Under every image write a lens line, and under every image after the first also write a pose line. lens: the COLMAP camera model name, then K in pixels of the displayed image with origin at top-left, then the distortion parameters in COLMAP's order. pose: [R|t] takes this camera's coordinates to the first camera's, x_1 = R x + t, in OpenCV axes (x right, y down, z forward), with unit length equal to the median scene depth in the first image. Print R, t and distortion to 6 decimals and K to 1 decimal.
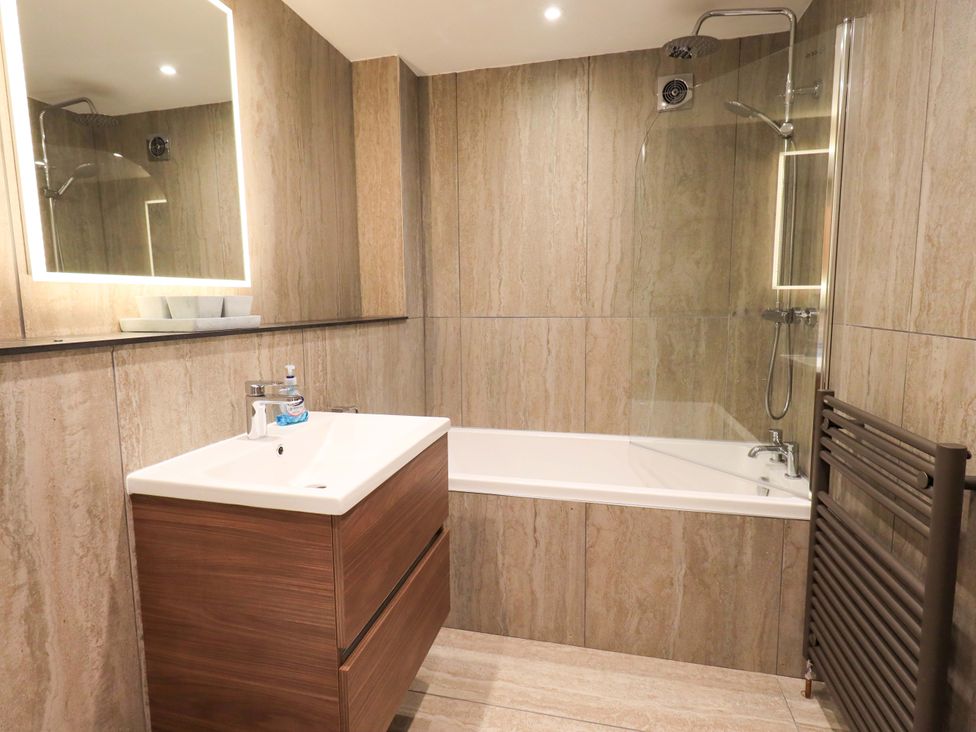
lens RADIAL K [[509.9, 0, 491.5], [0, 509.9, 361.2], [0, 0, 1]] dist [0.005169, -0.001549]
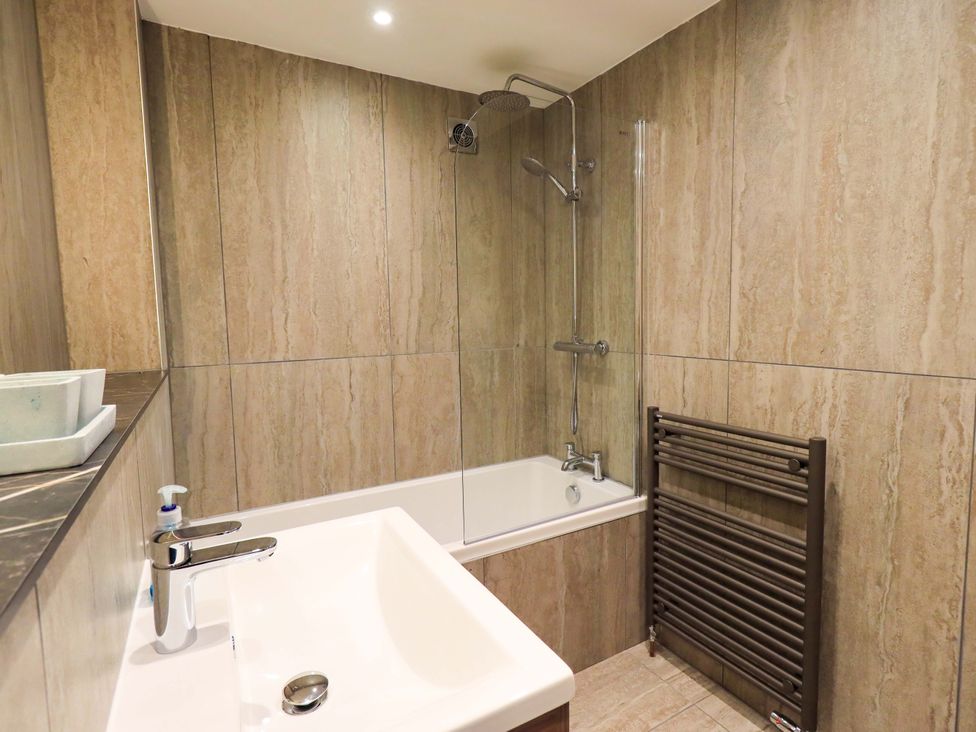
lens RADIAL K [[509.9, 0, 491.5], [0, 509.9, 361.2], [0, 0, 1]] dist [0.005169, -0.001549]
pose [[0.725556, -0.066191, 0.684973, -0.317393], [0.093633, 0.995602, -0.002973, -0.057593], [-0.681764, 0.066293, 0.728563, 0.219963]]
